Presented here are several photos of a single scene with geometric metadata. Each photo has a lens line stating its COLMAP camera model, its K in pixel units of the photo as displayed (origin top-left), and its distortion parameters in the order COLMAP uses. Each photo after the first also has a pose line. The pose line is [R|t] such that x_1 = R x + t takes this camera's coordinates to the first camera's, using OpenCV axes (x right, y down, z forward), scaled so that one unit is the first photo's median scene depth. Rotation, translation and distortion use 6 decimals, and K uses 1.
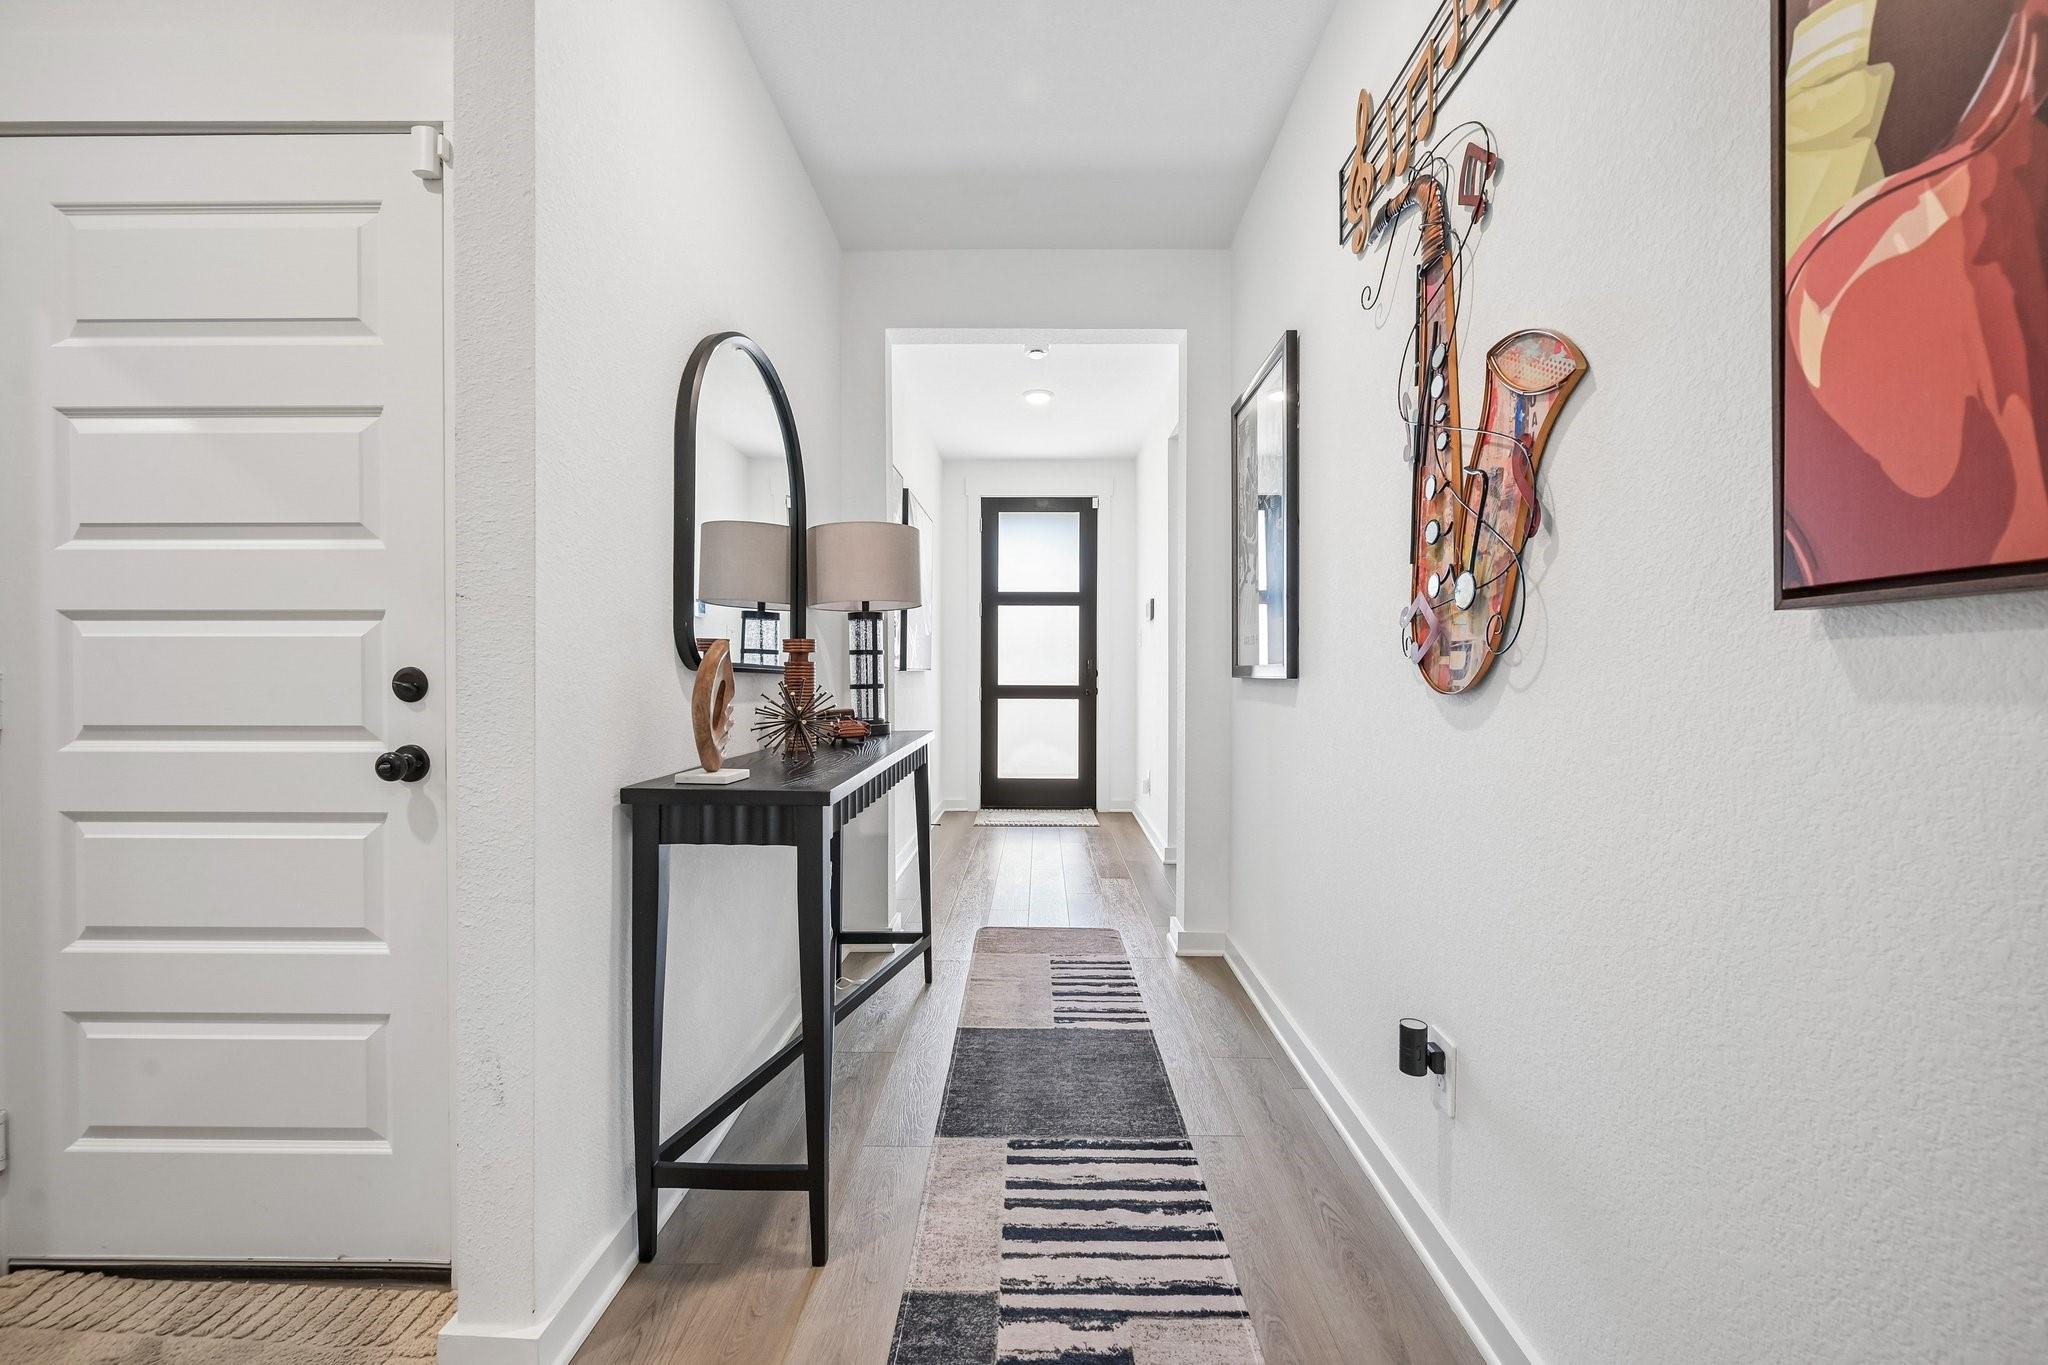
lens RADIAL K [[830.2, 0, 1037.4], [0, 830.2, 684.9], [0, 0, 1]] dist [-0.000824, 0.000355]
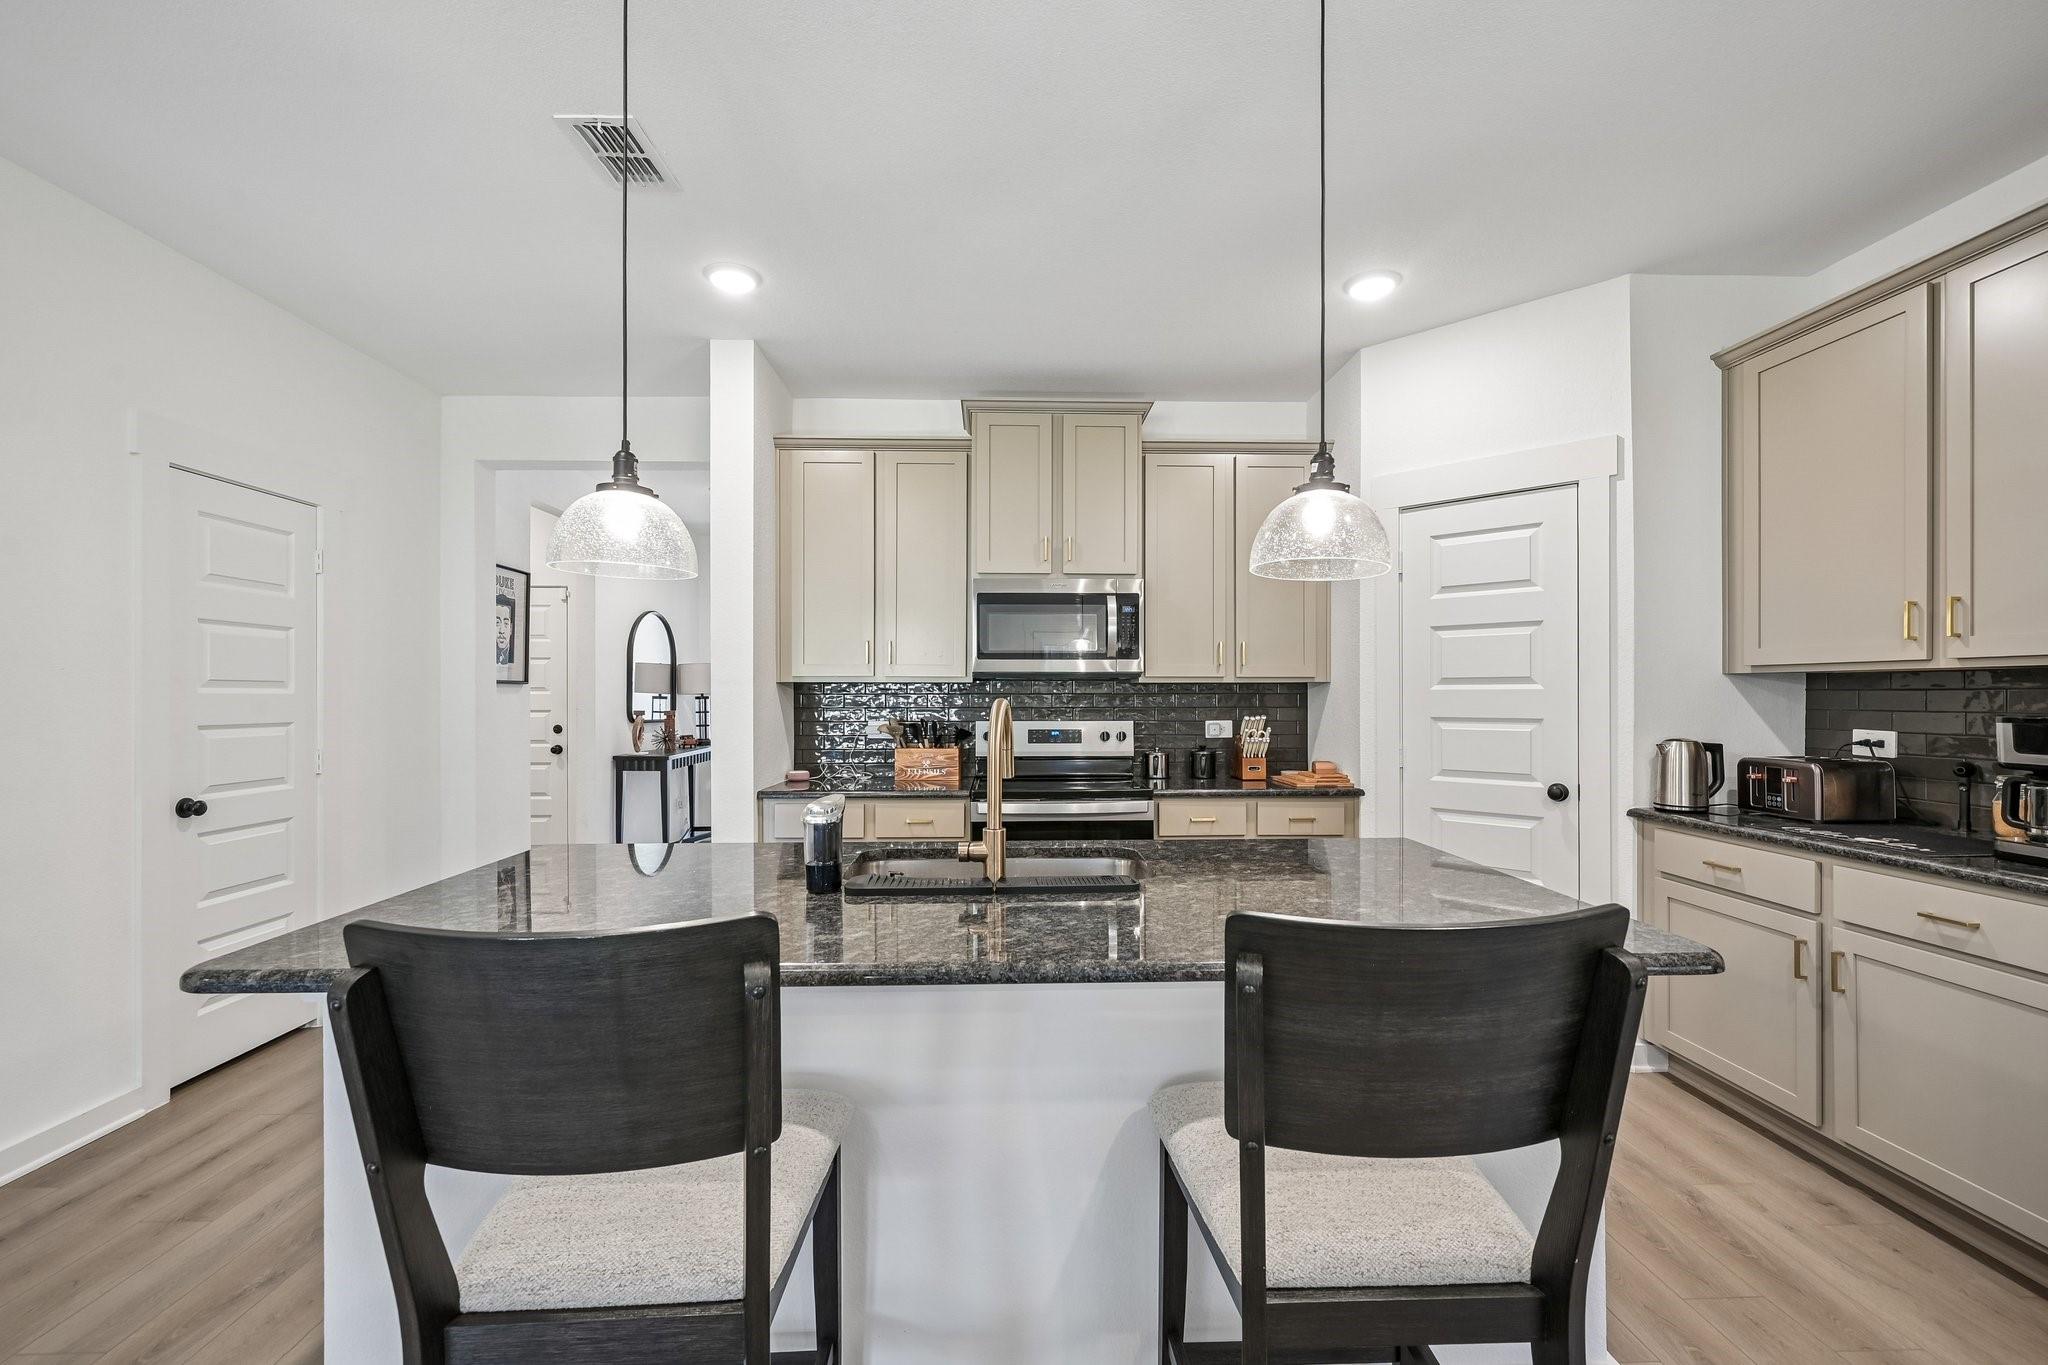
lens RADIAL K [[830.2, 0, 1024.2], [0, 830.2, 704.6], [0, 0, 1]] dist [-0.000824, 0.000355]
pose [[0.998939, -0.002504, 0.045995, 0.732799], [0.002750, 0.999982, -0.005276, -0.051819], [-0.045981, 0.005397, 0.998928, -1.752443]]
